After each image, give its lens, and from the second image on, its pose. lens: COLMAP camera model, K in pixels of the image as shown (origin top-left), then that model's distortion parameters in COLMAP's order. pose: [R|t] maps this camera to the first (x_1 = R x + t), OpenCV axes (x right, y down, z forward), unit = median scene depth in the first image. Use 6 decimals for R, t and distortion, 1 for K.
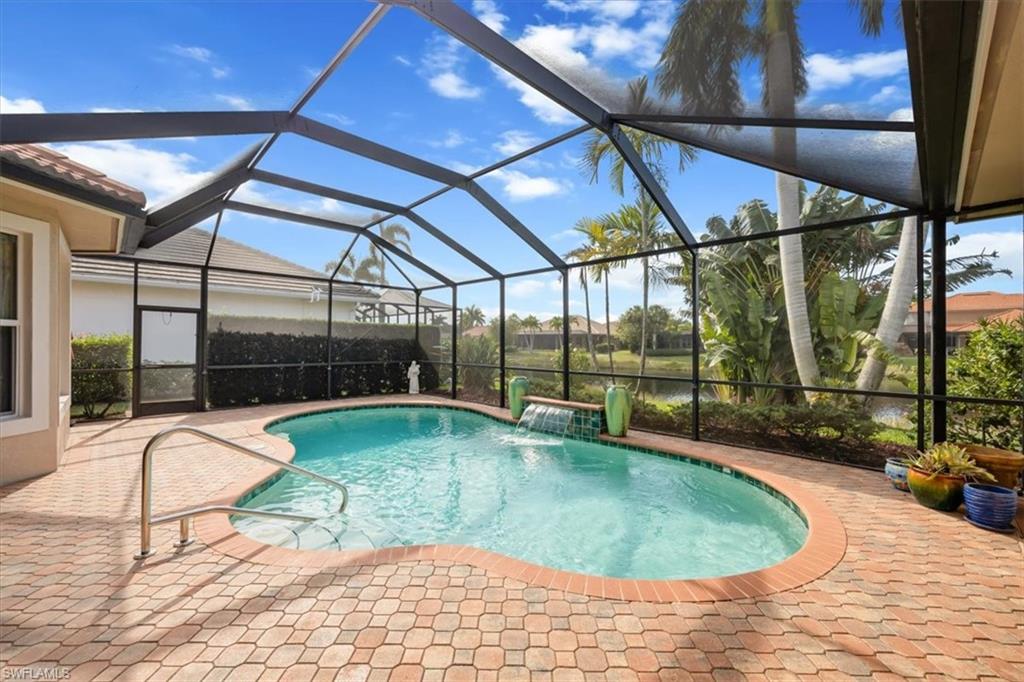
lens RADIAL K [[415.6, 0, 506.3], [0, 415.6, 338.8], [0, 0, 1]] dist [-0.017730, -0.000292]
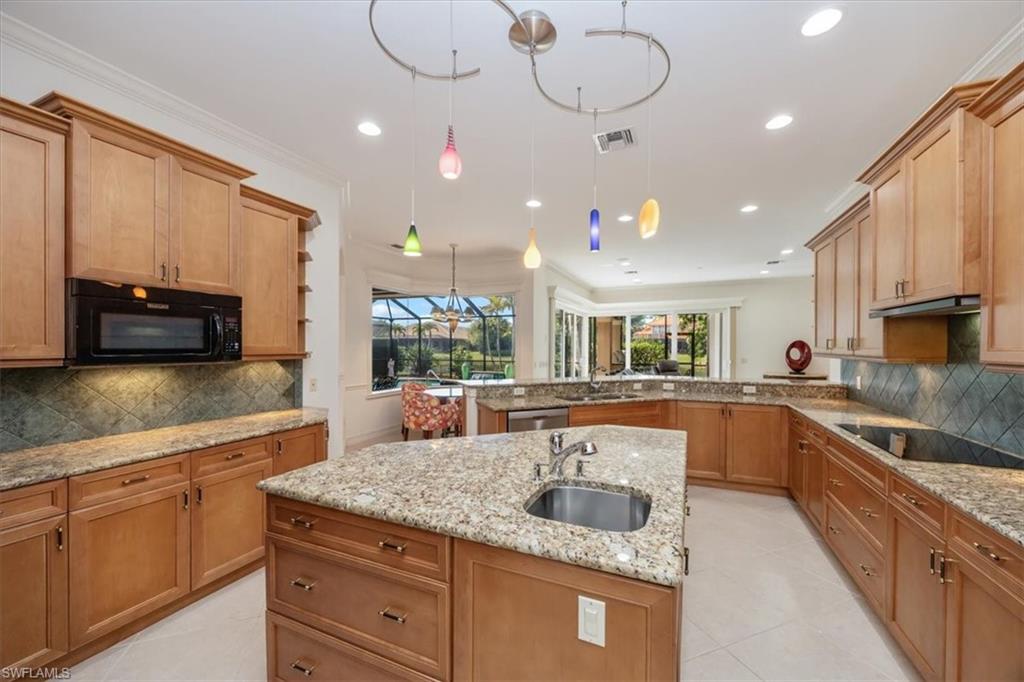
lens RADIAL K [[393.3, 0, 512.9], [0, 393.3, 345.7], [0, 0, 1]] dist [-0.000571, -0.000048]
pose [[0.923962, -0.002010, 0.382480, -0.408345], [-0.002242, 0.999941, 0.010670, -0.022670], [-0.382479, -0.010716, 0.923902, -0.824578]]
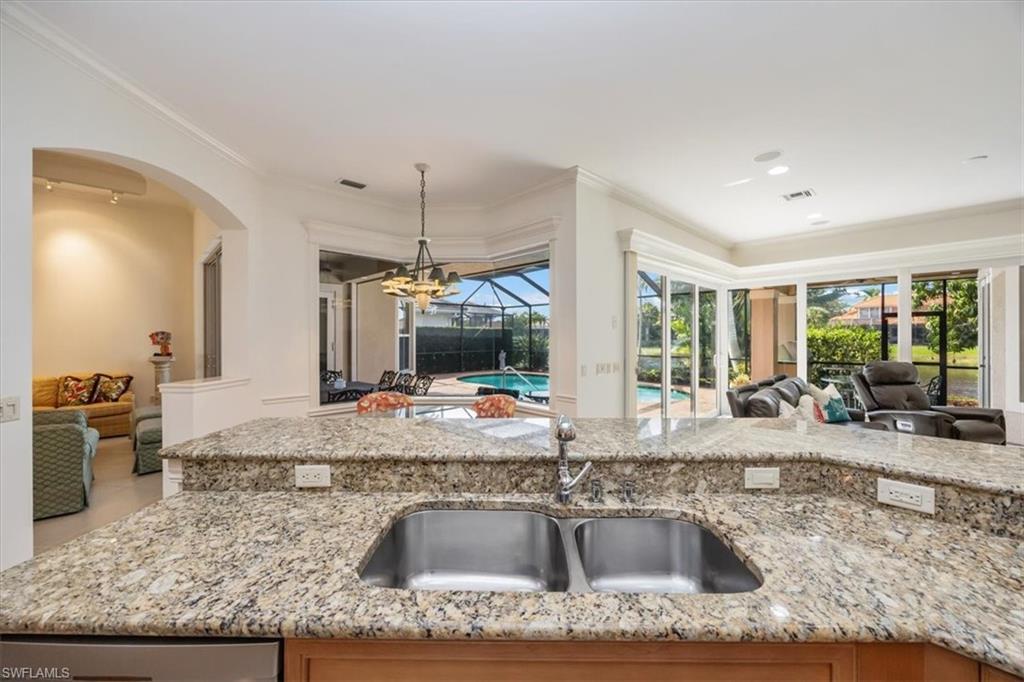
lens RADIAL K [[393.3, 0, 507.9], [0, 393.3, 334.2], [0, 0, 1]] dist [-0.000571, -0.000048]
pose [[0.999966, -0.008140, 0.001300, -0.212970], [0.008132, 0.999951, 0.005723, -0.019992], [-0.001347, -0.005712, 0.999983, -0.619036]]
